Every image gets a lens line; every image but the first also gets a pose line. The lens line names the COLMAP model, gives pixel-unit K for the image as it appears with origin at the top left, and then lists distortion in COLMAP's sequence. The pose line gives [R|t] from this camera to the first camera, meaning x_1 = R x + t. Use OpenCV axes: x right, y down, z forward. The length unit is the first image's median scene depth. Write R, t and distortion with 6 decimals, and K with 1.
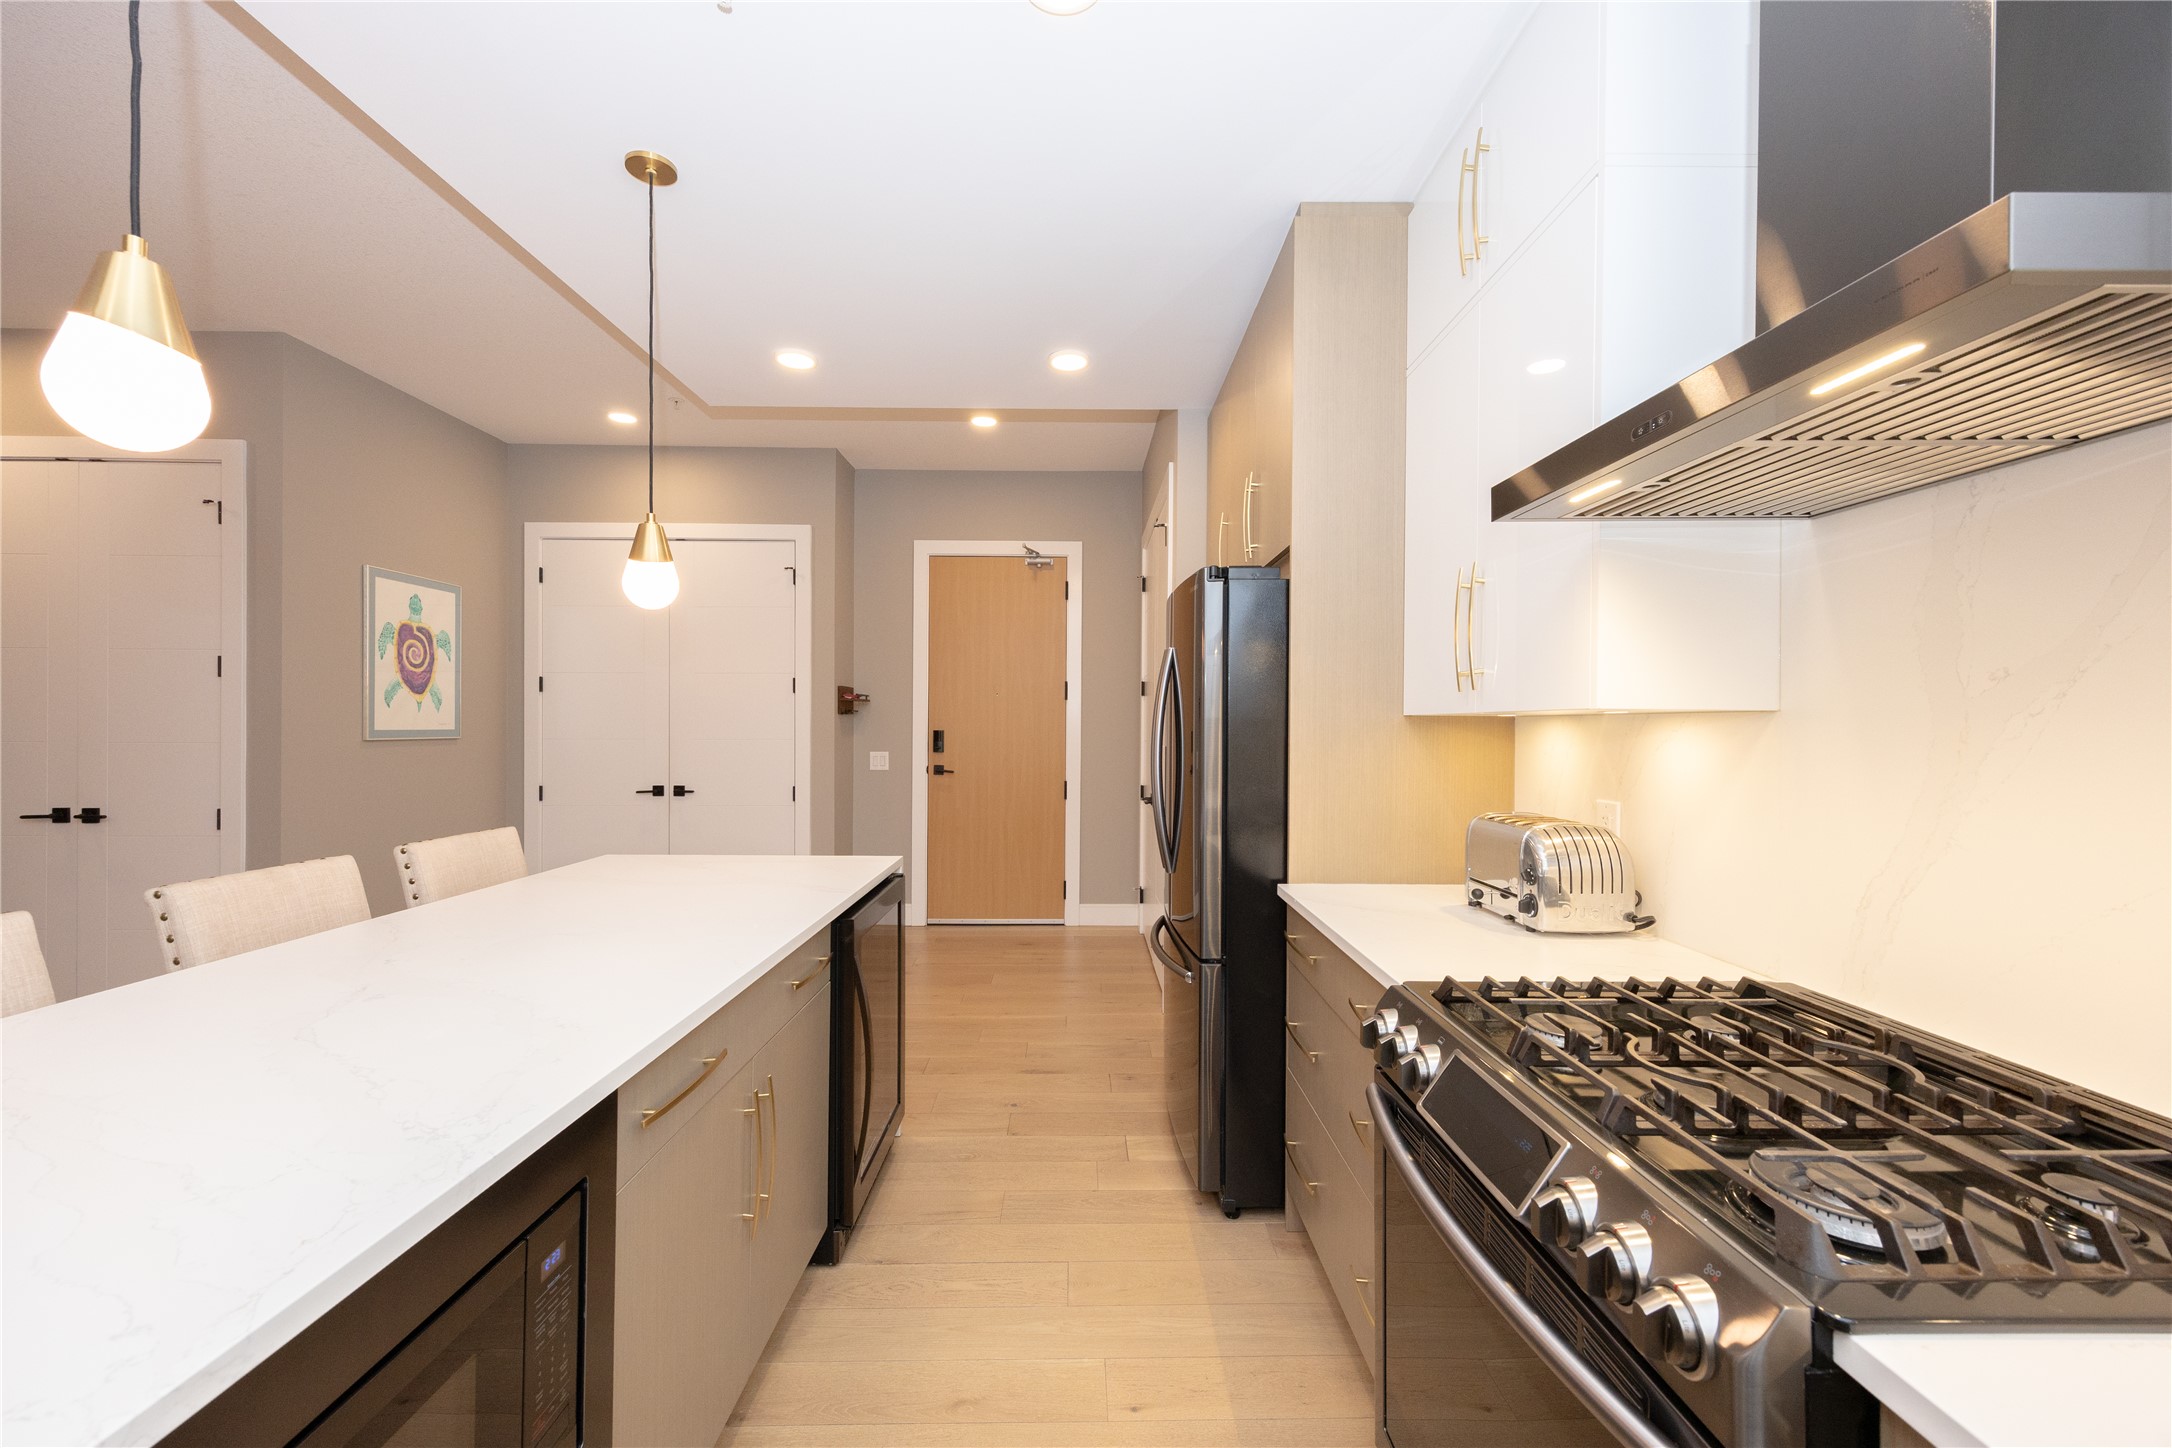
lens RADIAL K [[860.4, 0, 1077.2], [0, 860.4, 729.3], [0, 0, 1]] dist [0.006540, -0.001972]
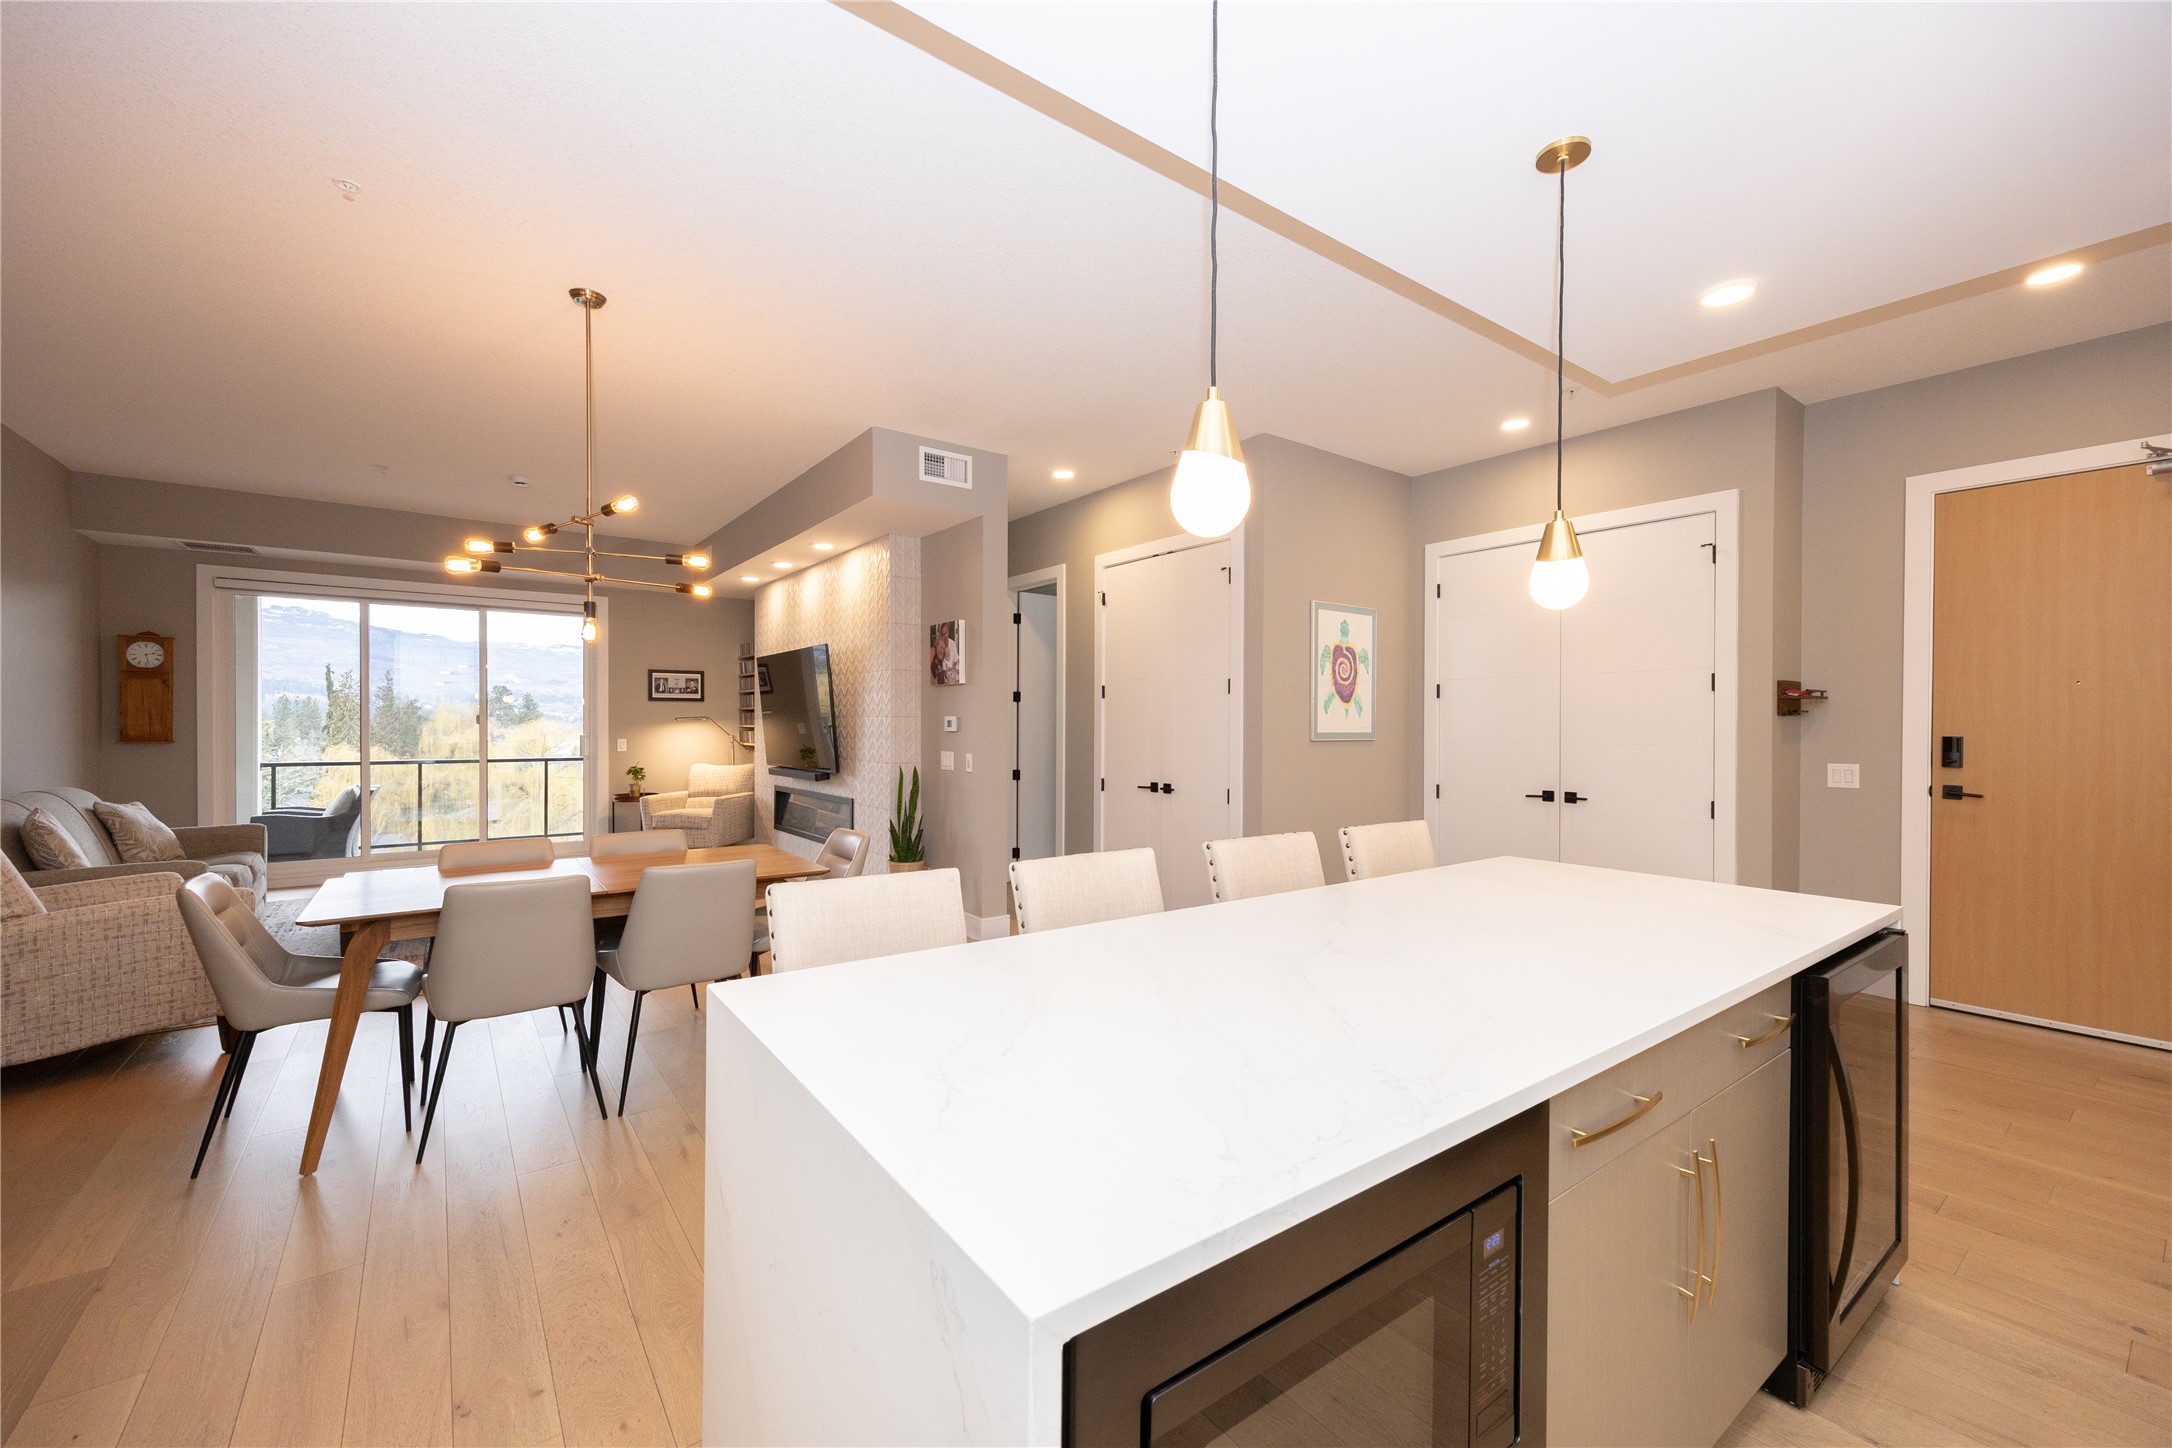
lens RADIAL K [[860.4, 0, 1080.5], [0, 860.4, 729.7], [0, 0, 1]] dist [0.006540, -0.001972]
pose [[0.588311, 0.001687, -0.808633, -0.021228], [-0.005074, 0.999986, -0.001606, 0.000561], [0.808619, 0.005048, 0.588311, -0.005491]]
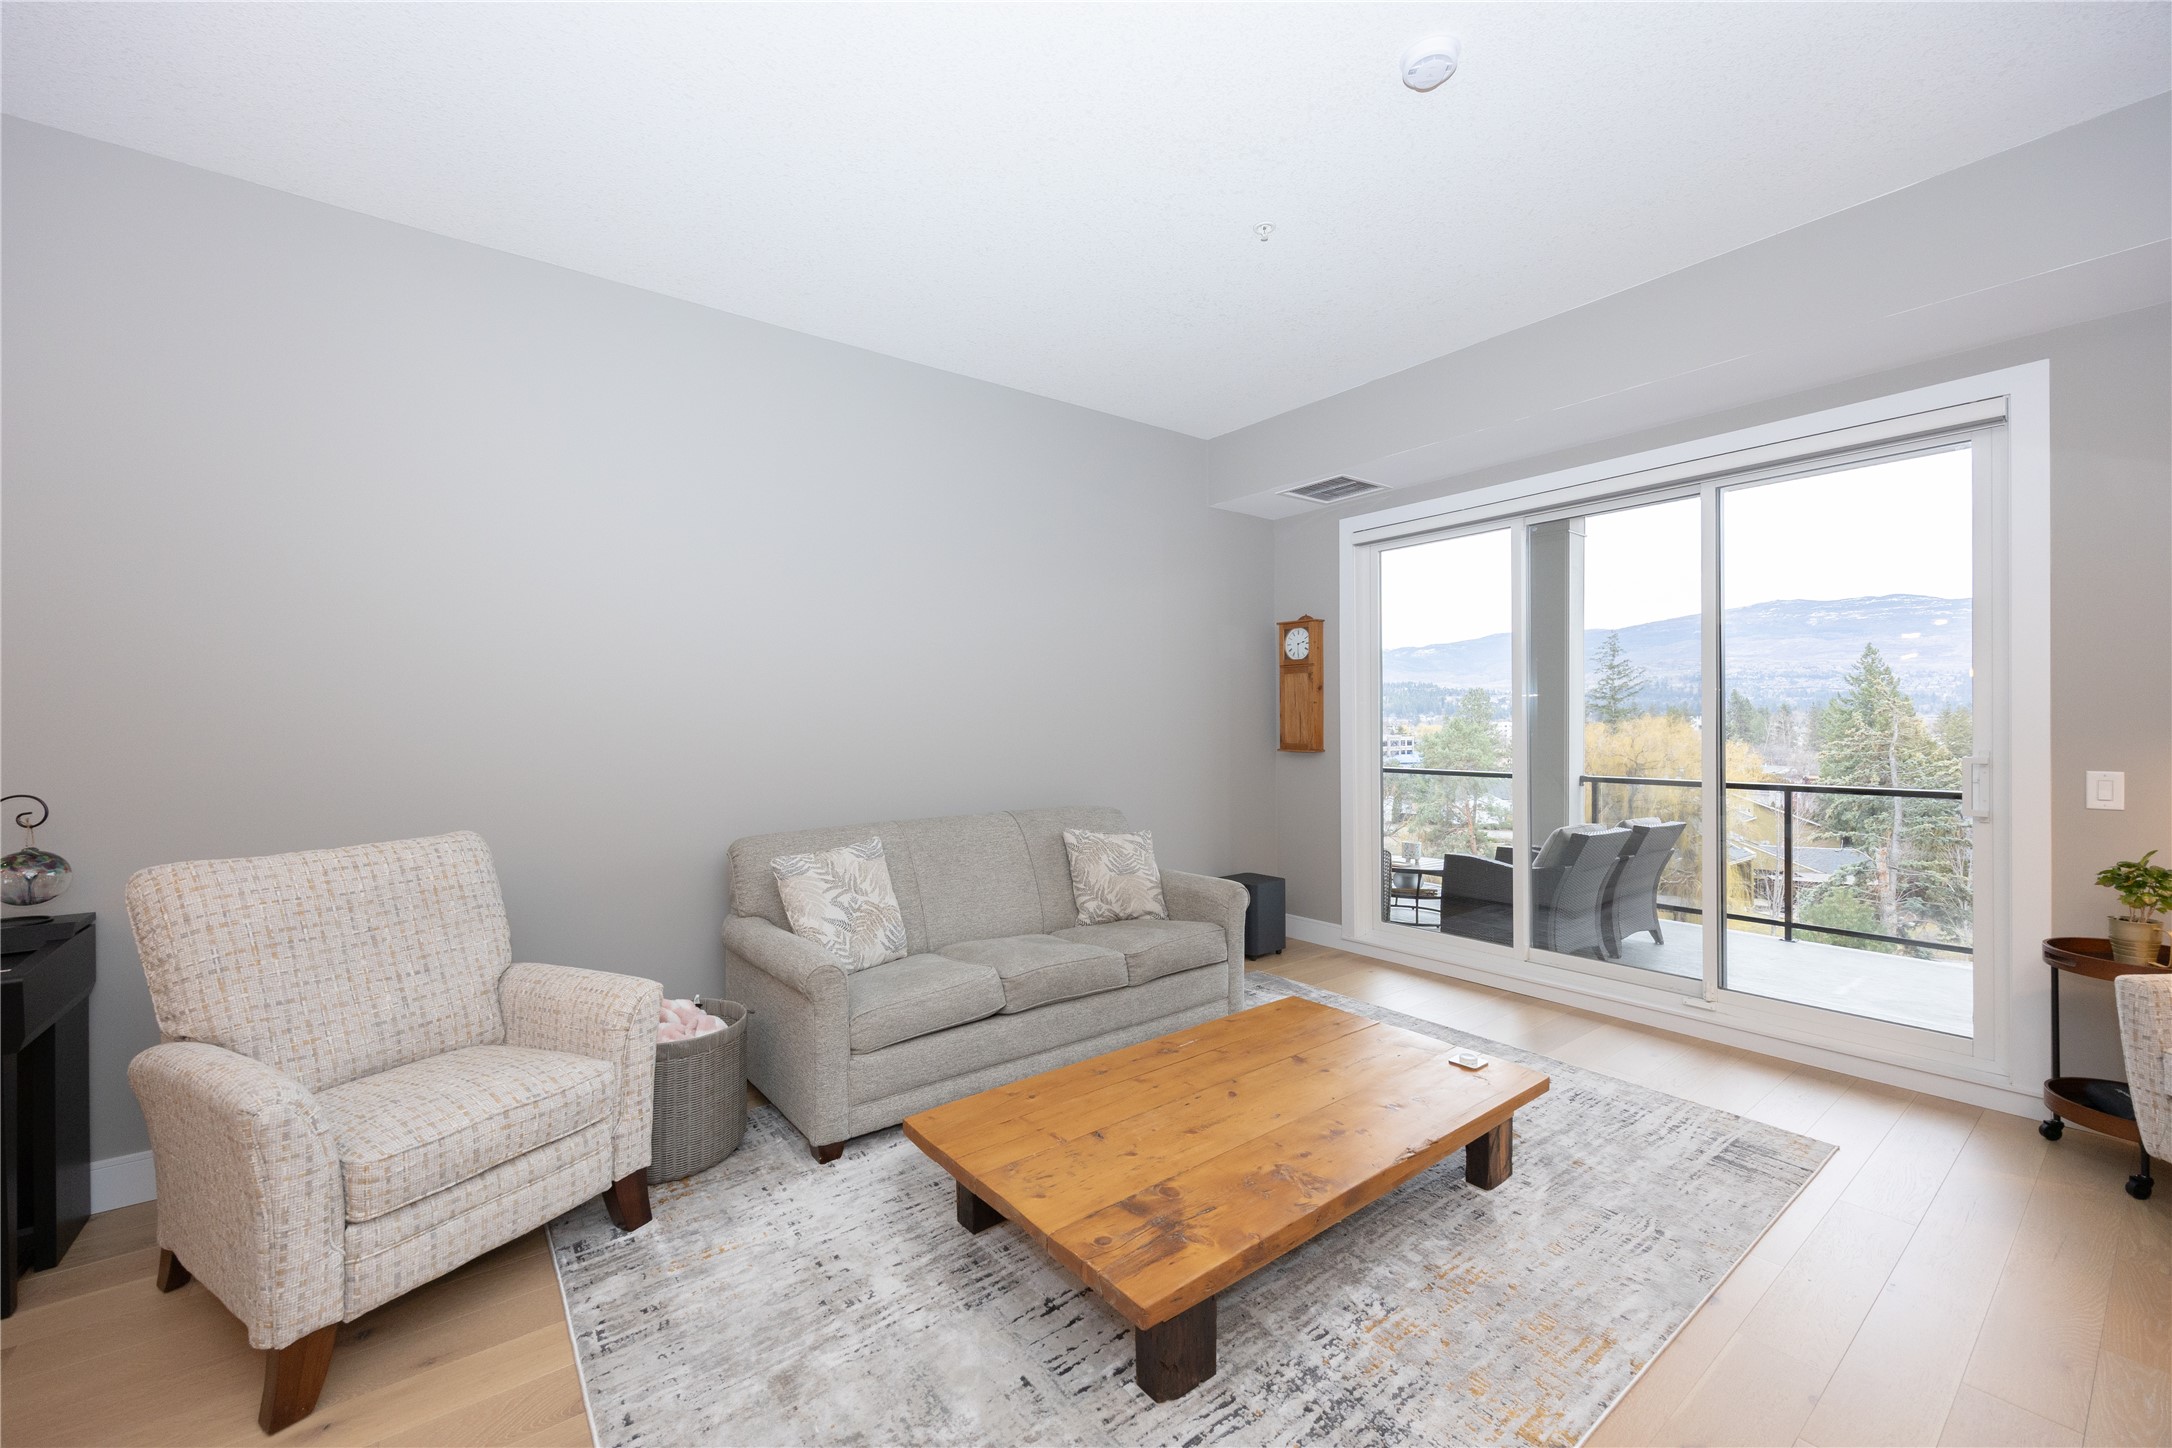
lens RADIAL K [[860.4, 0, 1079.8], [0, 860.4, 727.1], [0, 0, 1]] dist [0.006540, -0.001972]
pose [[-0.801436, 0.003197, -0.598073, -2.511521], [-0.000955, 0.999978, 0.006626, -0.028548], [0.598080, 0.005881, -0.801415, 0.769578]]
